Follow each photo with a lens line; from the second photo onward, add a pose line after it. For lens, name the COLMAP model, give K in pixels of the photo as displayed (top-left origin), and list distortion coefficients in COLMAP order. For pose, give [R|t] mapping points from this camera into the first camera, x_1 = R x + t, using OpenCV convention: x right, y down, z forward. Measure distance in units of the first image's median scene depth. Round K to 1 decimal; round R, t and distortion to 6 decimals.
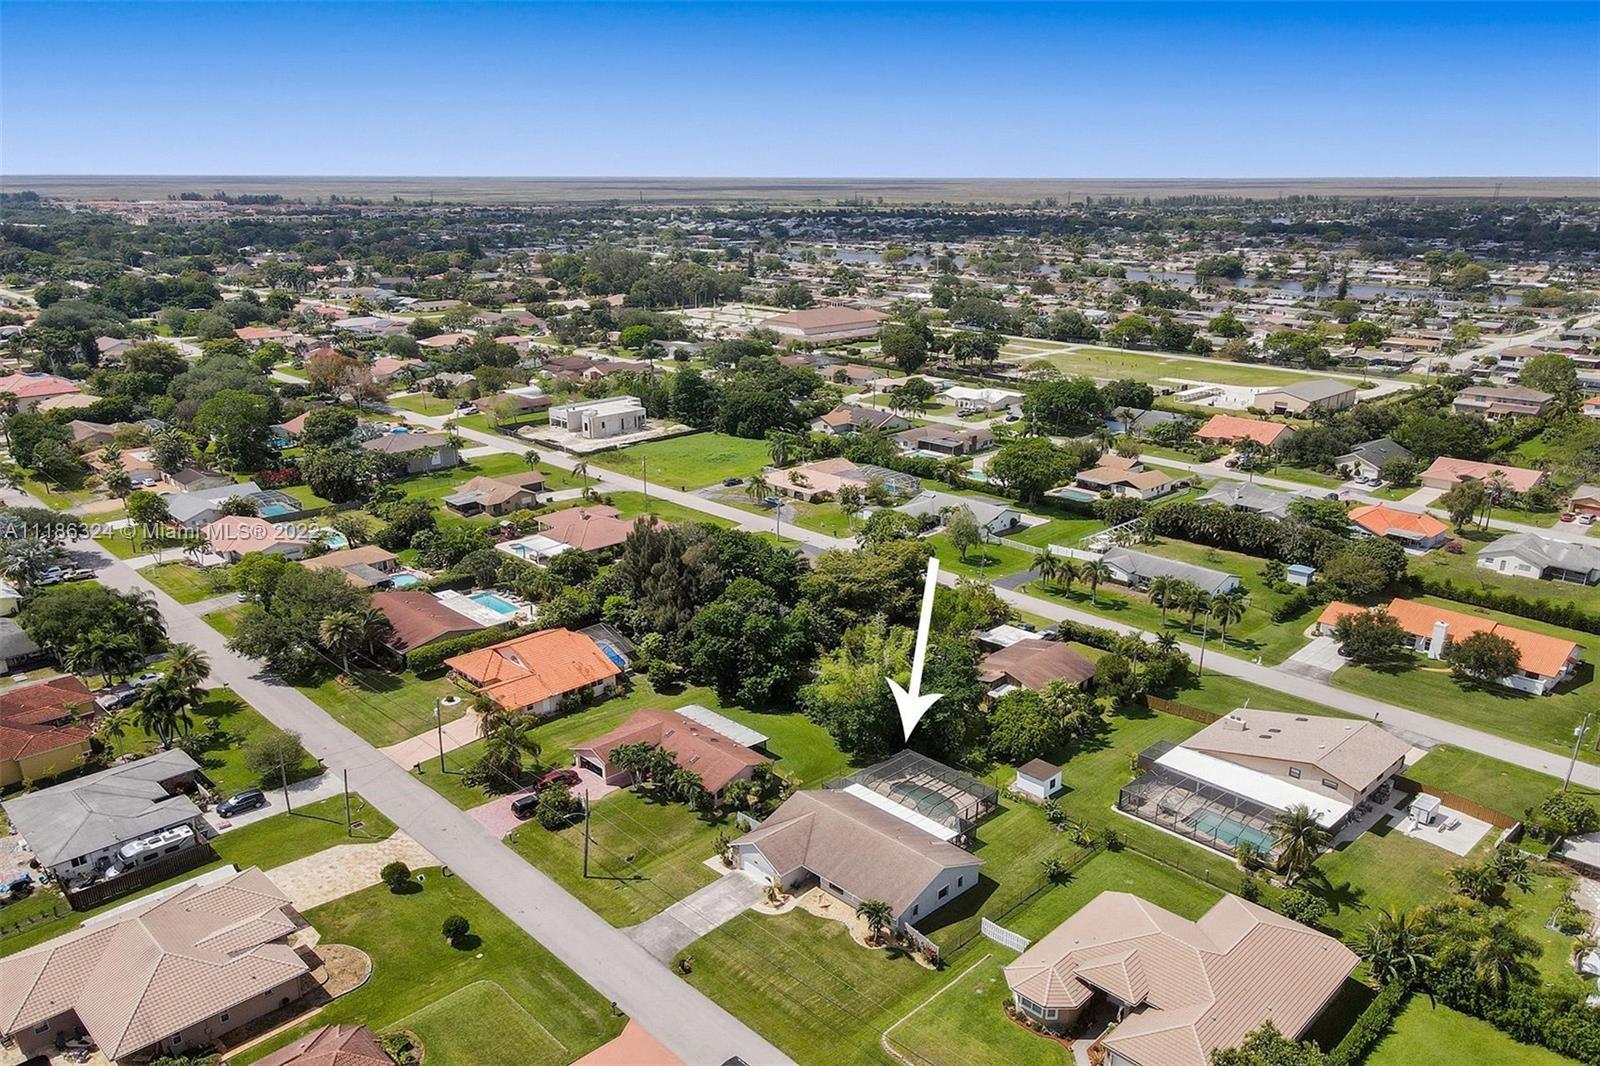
lens RADIAL K [[1177.9, 0, 790.3], [0, 1177.9, 513.9], [0, 0, 1]] dist [-0.005737, 0.044168]
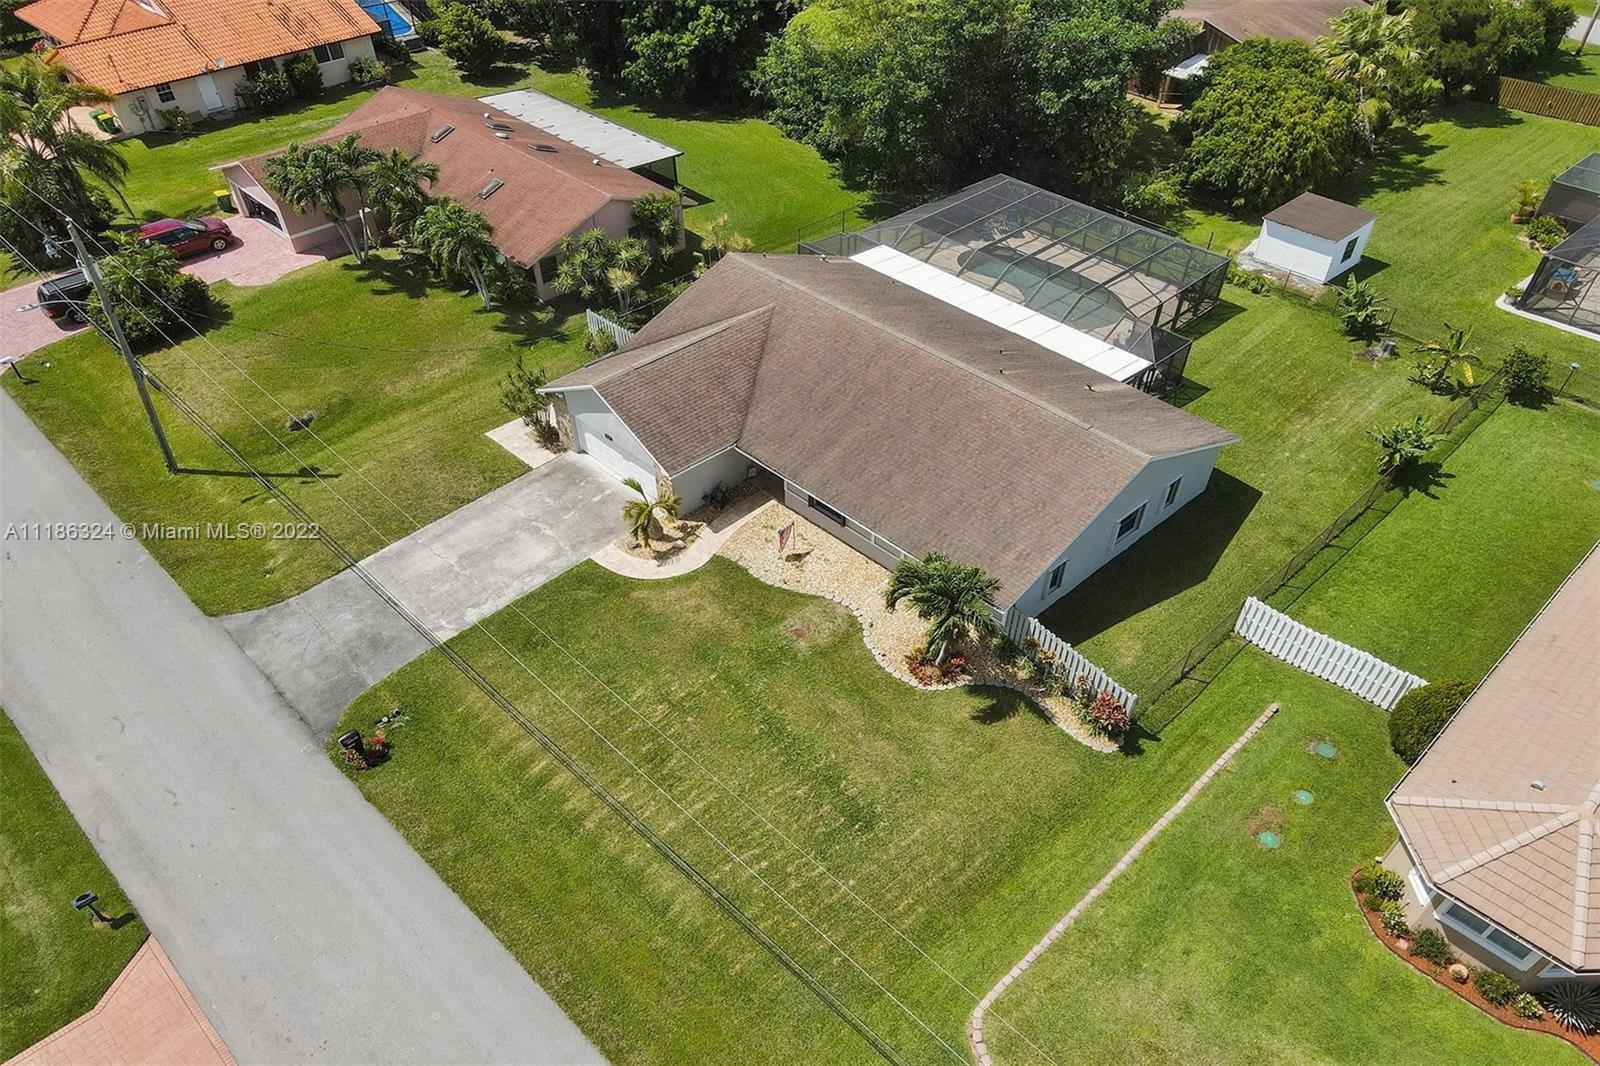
lens RADIAL K [[1177.9, 0, 790.3], [0, 1177.9, 513.9], [0, 0, 1]] dist [-0.005737, 0.044168]
pose [[0.999998, 0.001862, -0.000368, 0.025855], [-0.001590, 0.927455, 0.373932, 0.170698], [0.001037, -0.373931, 0.927456, 0.614604]]
